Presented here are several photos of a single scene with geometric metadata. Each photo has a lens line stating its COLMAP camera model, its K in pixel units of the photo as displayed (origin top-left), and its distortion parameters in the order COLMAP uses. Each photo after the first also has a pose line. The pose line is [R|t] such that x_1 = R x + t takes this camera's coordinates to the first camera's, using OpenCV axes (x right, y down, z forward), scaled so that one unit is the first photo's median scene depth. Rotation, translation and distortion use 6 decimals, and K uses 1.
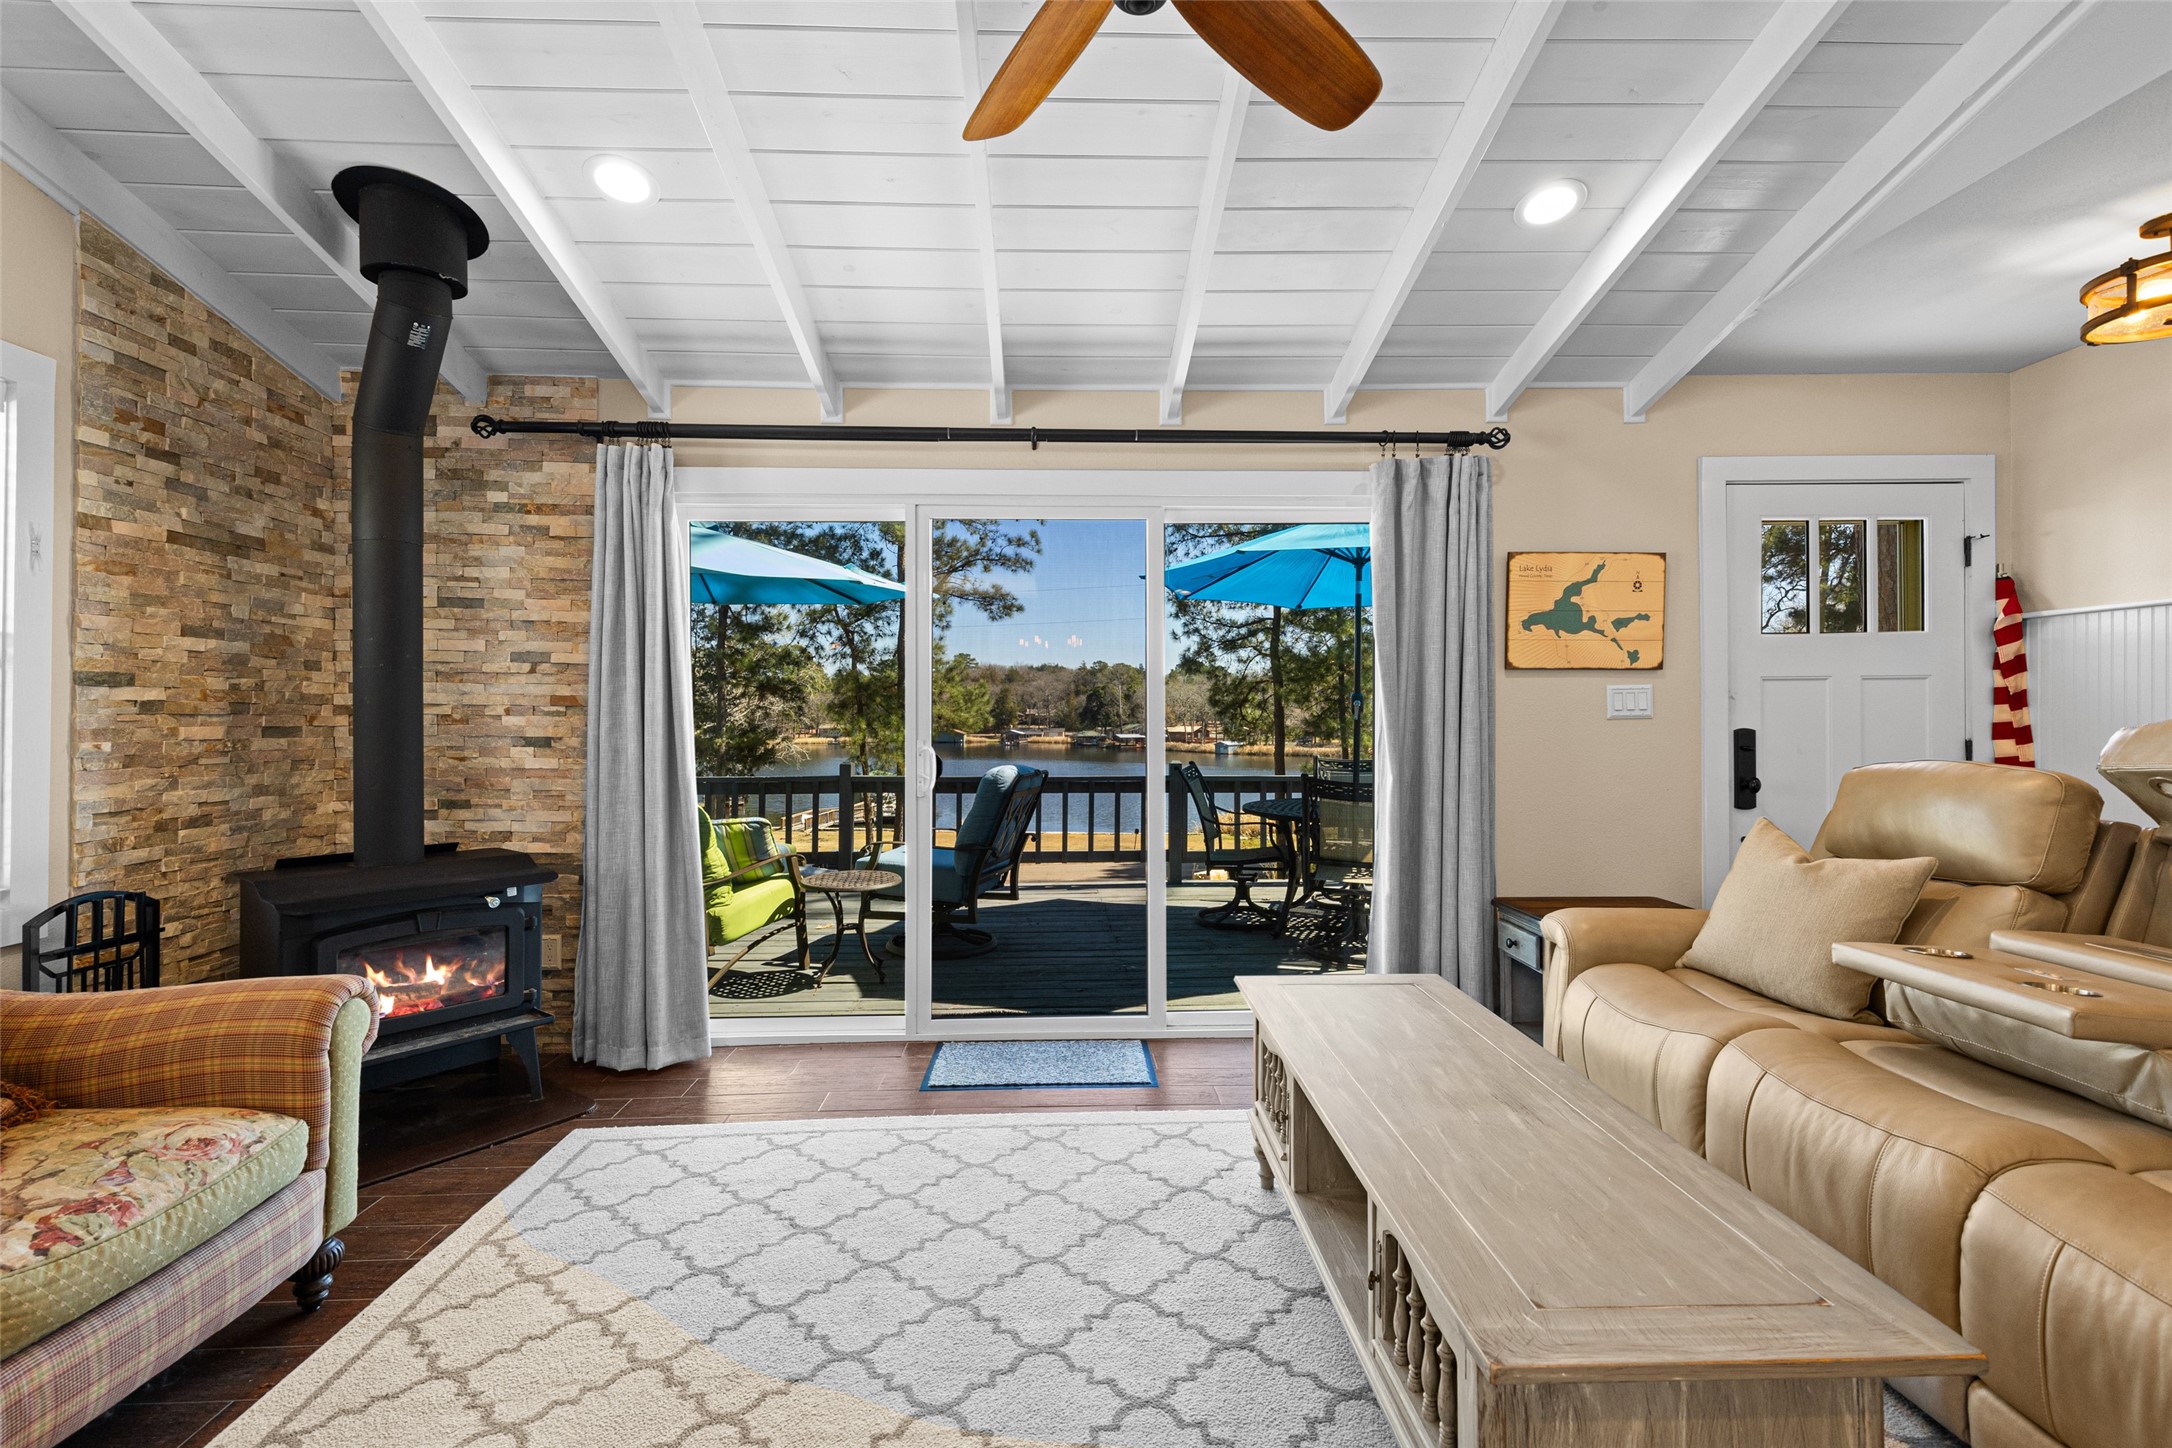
lens RADIAL K [[979.8, 0, 1087.1], [0, 979.8, 719.4], [0, 0, 1]] dist [0.002533, -0.000177]
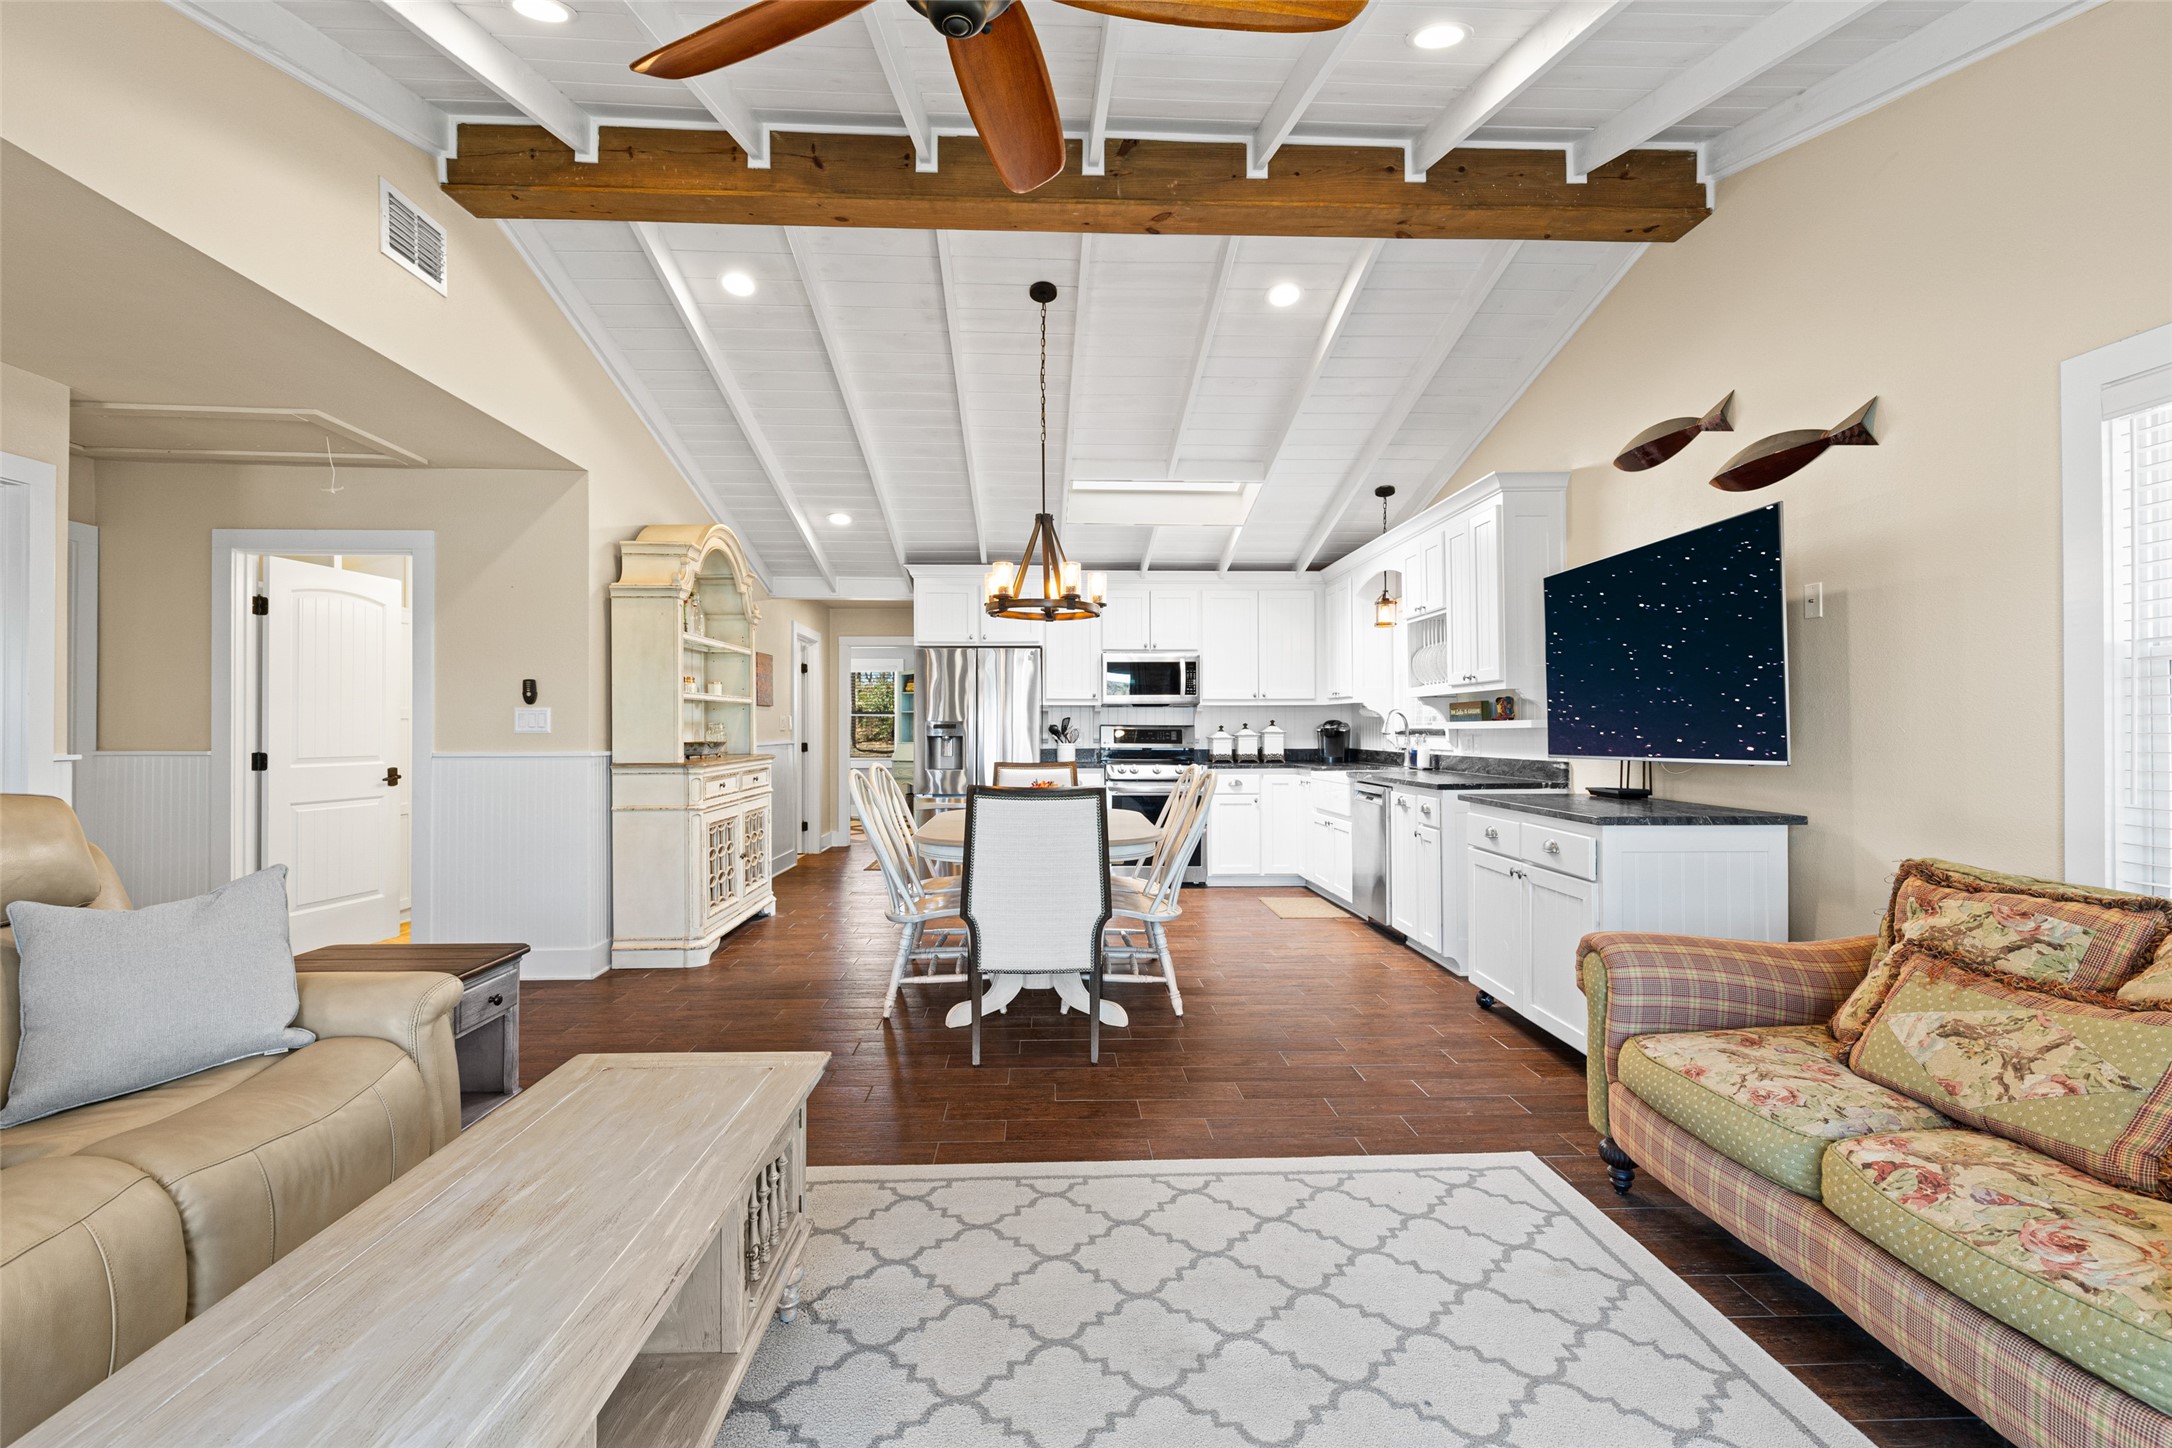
lens RADIAL K [[979.8, 0, 1078.6], [0, 979.8, 725.9], [0, 0, 1]] dist [0.002533, -0.000177]
pose [[-0.999997, 0.001576, -0.002122, -0.029081], [0.001575, 0.999999, 0.000385, -0.005411], [0.002123, 0.000381, -0.999998, 0.892485]]
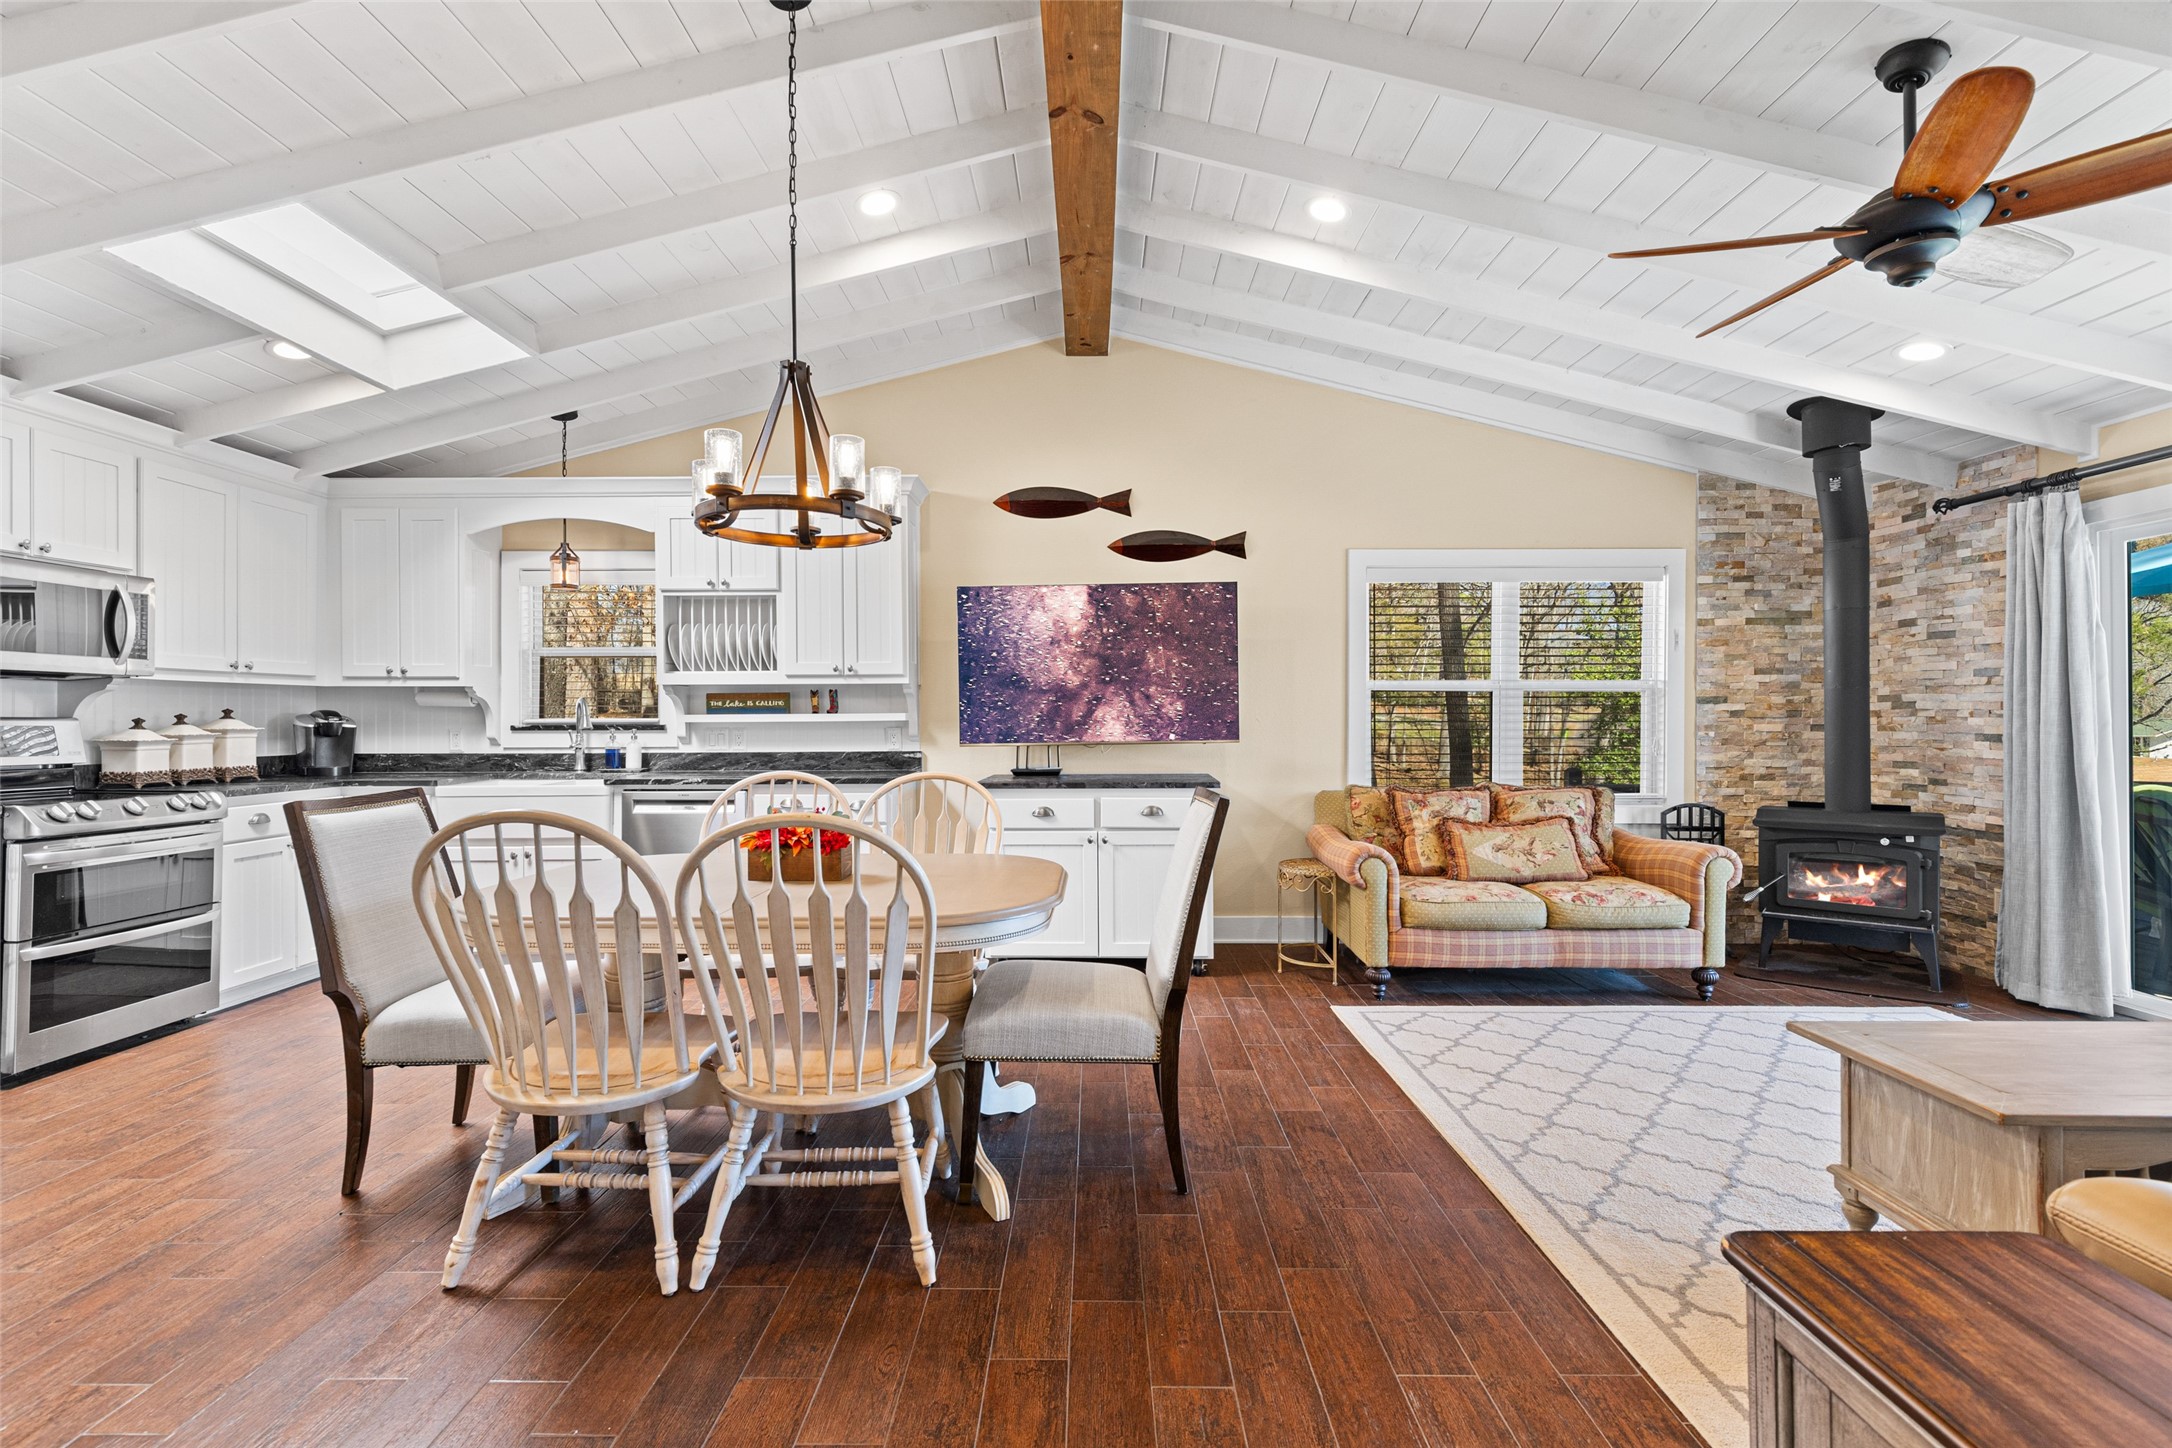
lens RADIAL K [[979.8, 0, 1085.3], [0, 979.8, 718.3], [0, 0, 1]] dist [0.002533, -0.000177]
pose [[-0.041486, -0.000786, -0.999139, 0.778747], [0.001233, 0.999999, -0.000838, -0.002821], [0.999138, -0.001266, -0.041485, -0.137568]]
